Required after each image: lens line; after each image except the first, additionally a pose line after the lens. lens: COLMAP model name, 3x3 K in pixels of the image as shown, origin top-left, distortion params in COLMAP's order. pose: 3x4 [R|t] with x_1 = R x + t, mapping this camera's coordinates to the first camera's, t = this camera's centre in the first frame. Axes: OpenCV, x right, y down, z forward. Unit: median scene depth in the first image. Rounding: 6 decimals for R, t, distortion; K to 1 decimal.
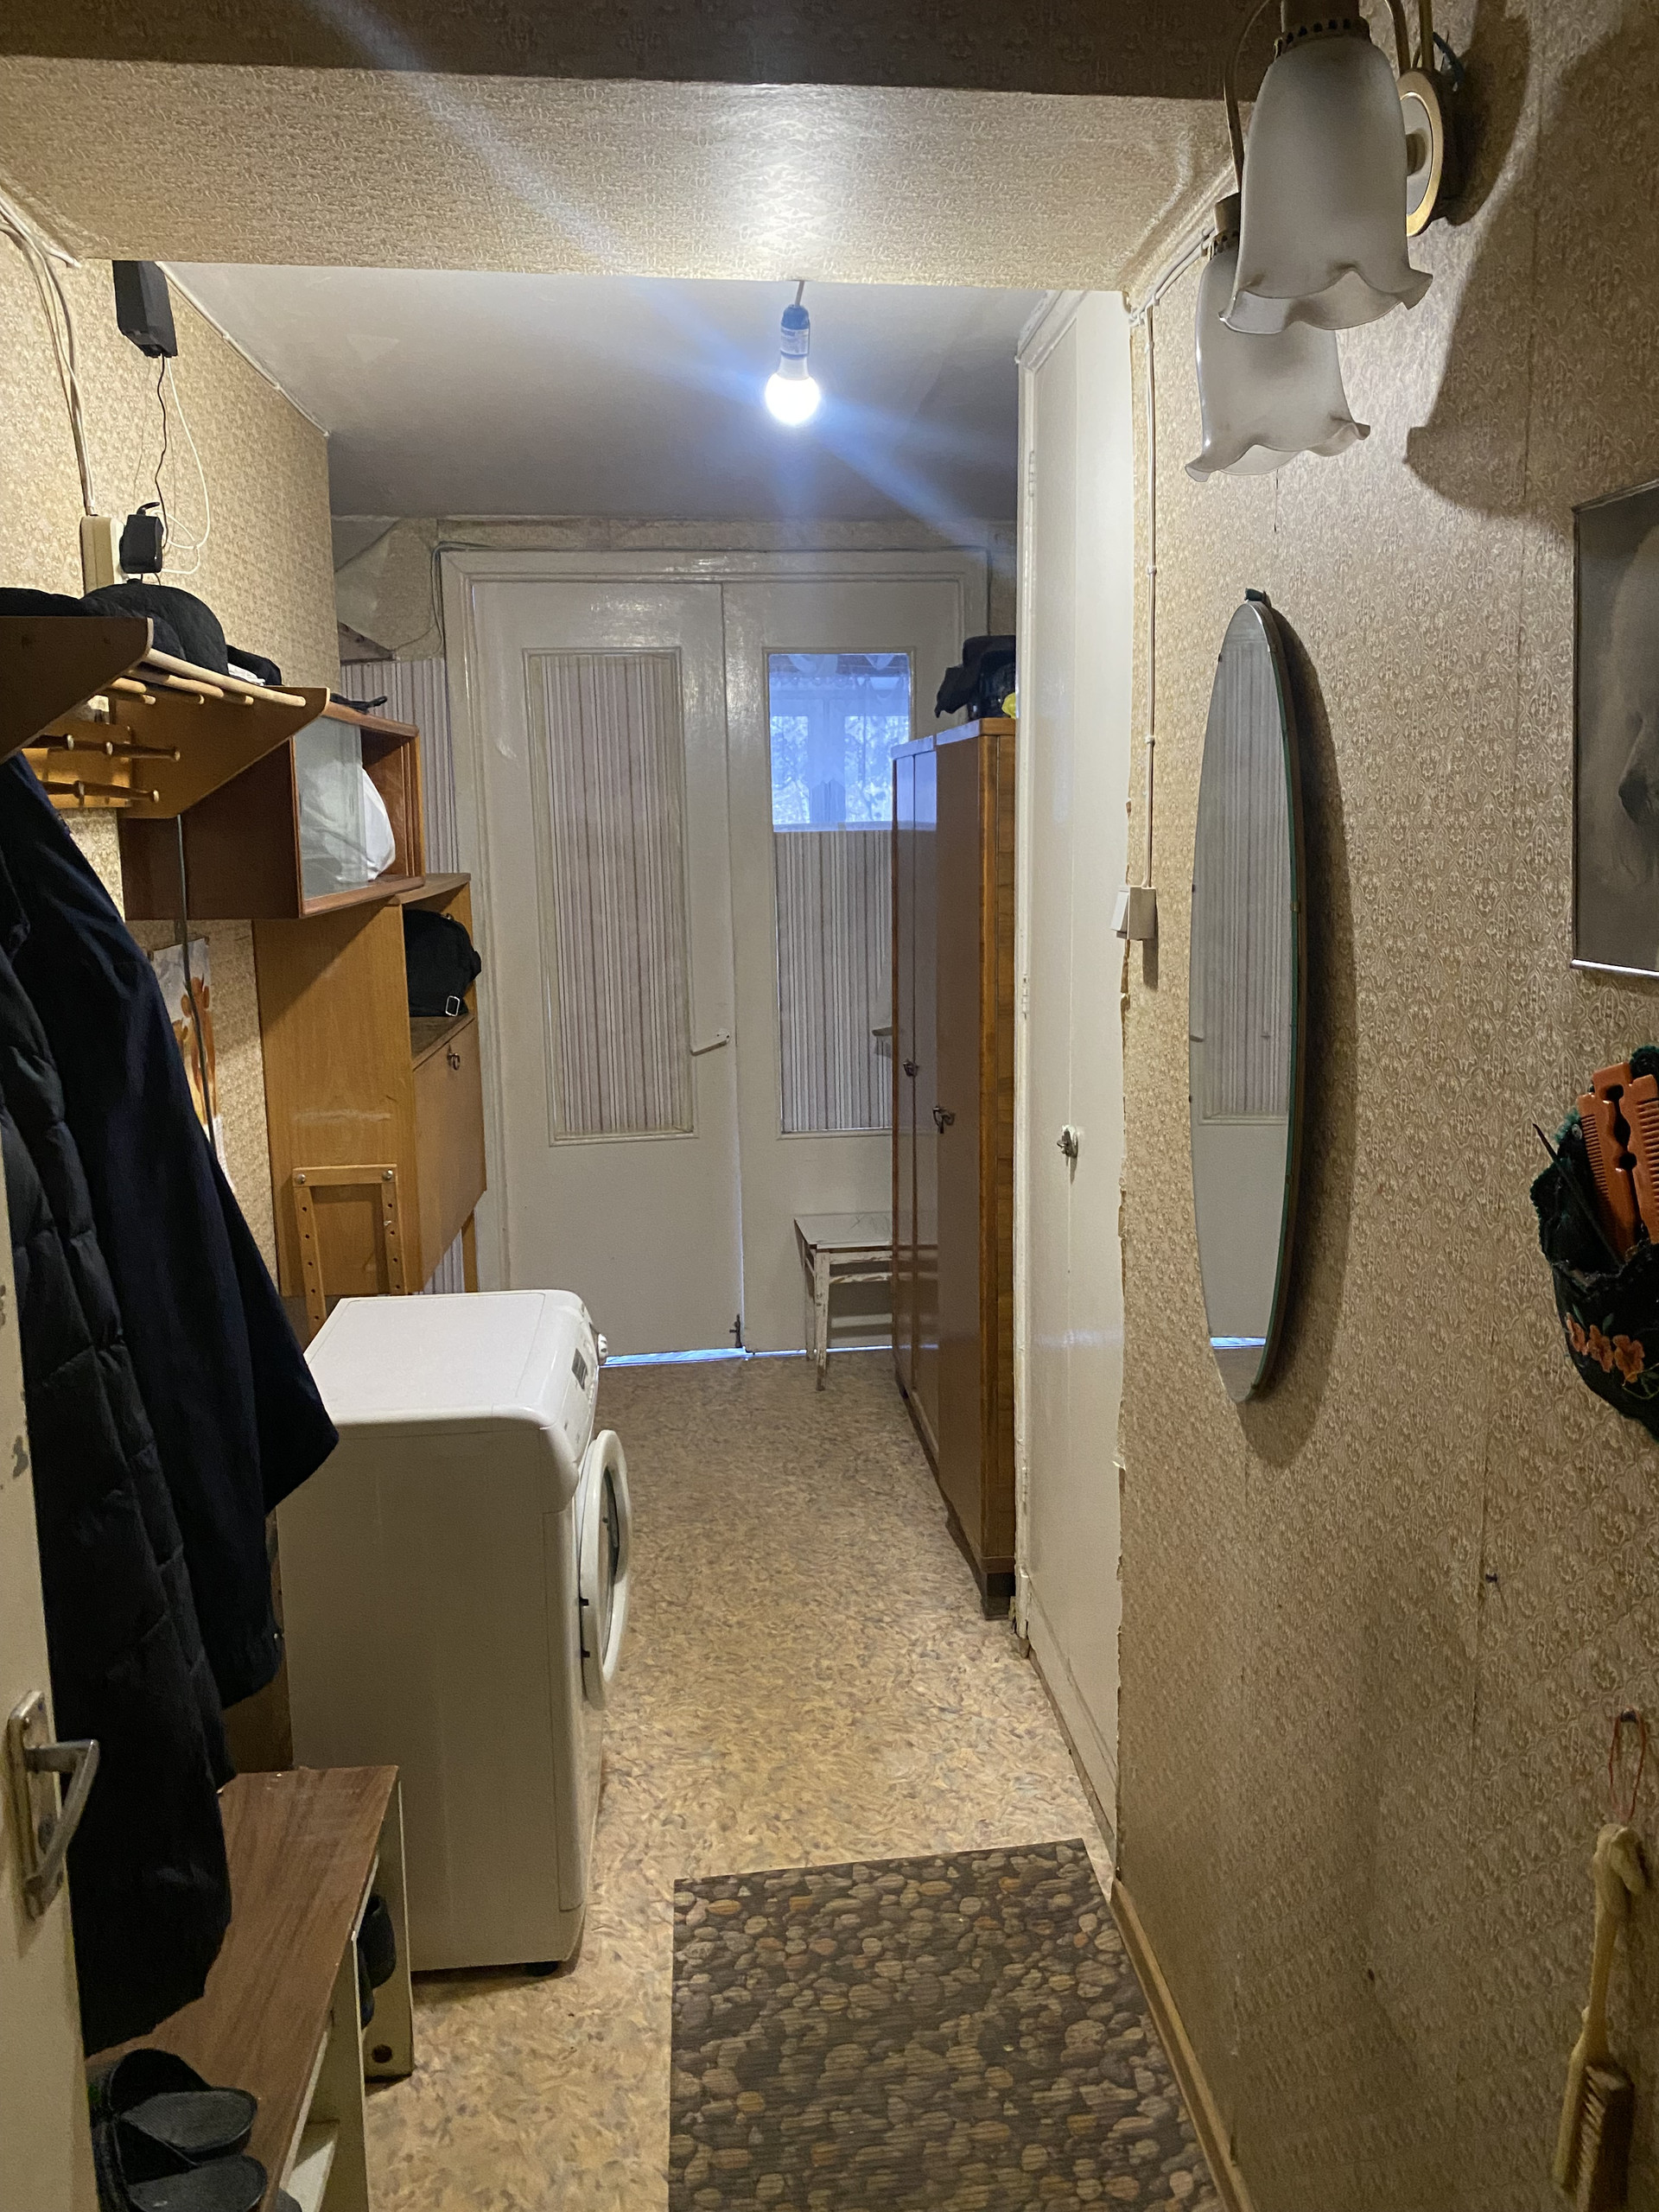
lens RADIAL K [[1705.7, 0, 838.7], [0, 1705.7, 1094.7], [0, 0, 1]] dist [0.018436, -0.001583]
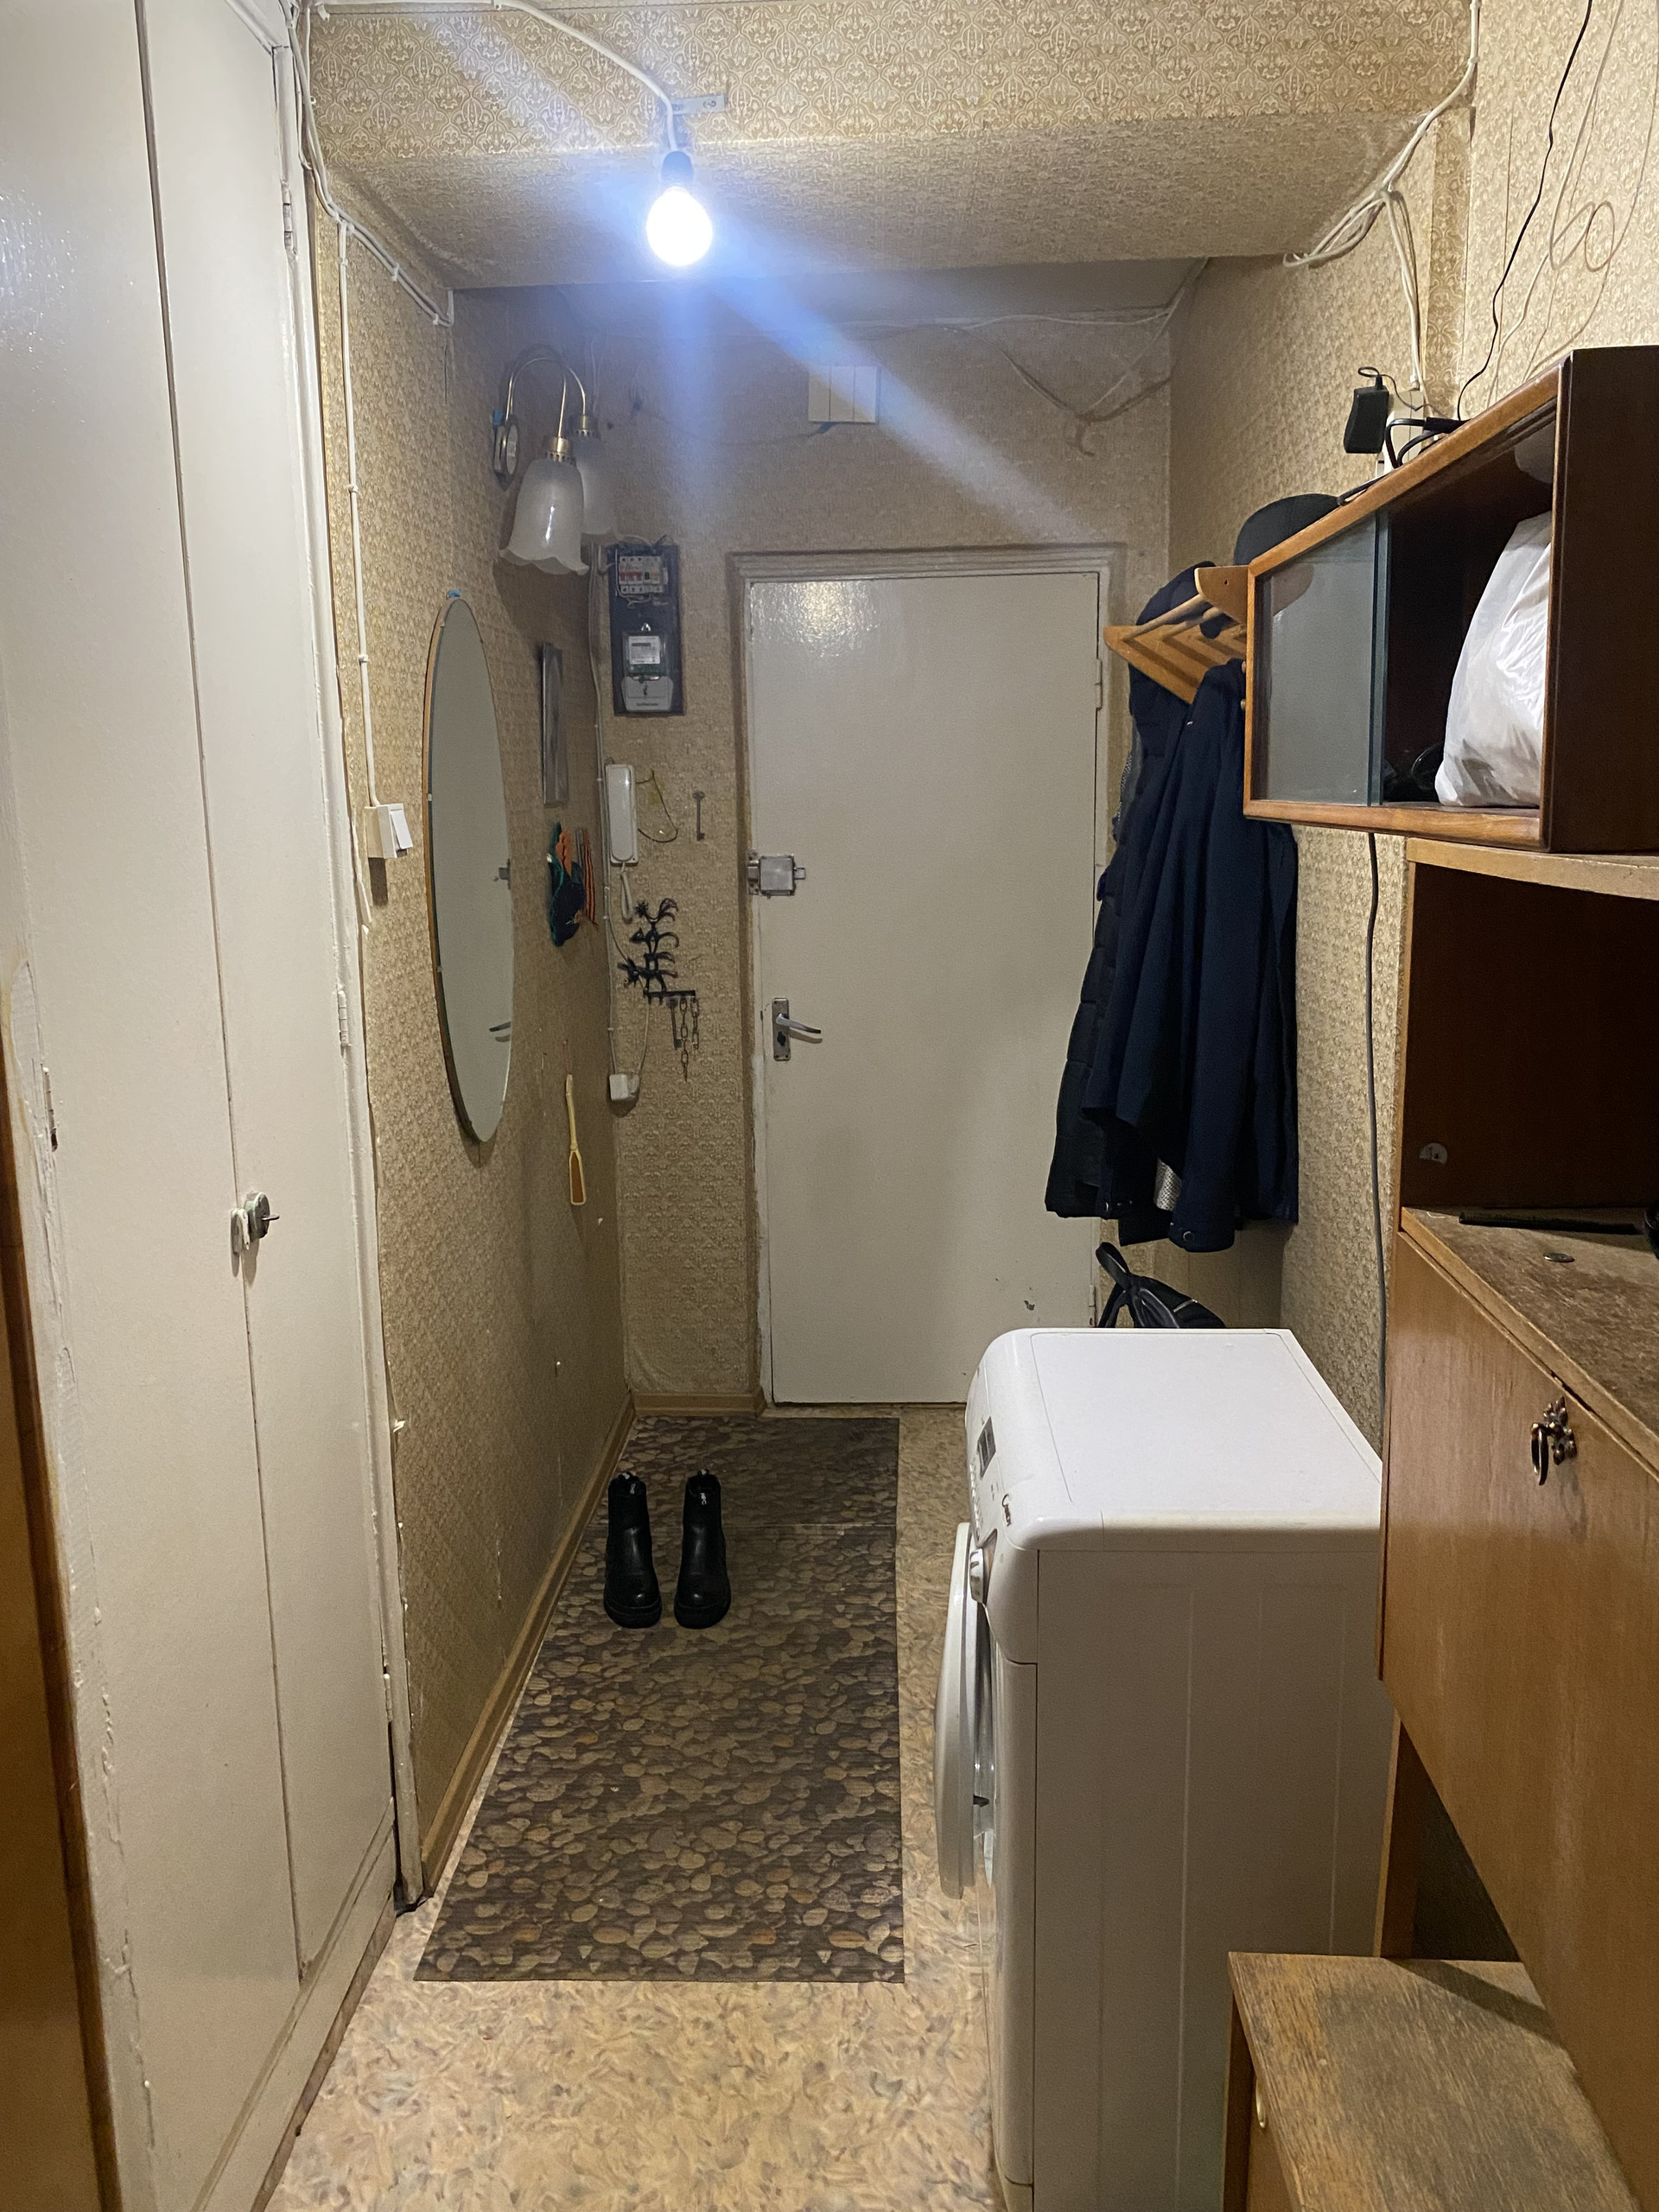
lens RADIAL K [[1705.7, 0, 829.6], [0, 1705.7, 1114.1], [0, 0, 1]] dist [0.018436, -0.001583]
pose [[-0.992897, 0.012686, 0.118297, -0.177952], [0.054123, 0.933621, 0.354151, -0.263589], [-0.105952, 0.358039, -0.927676, 1.766114]]
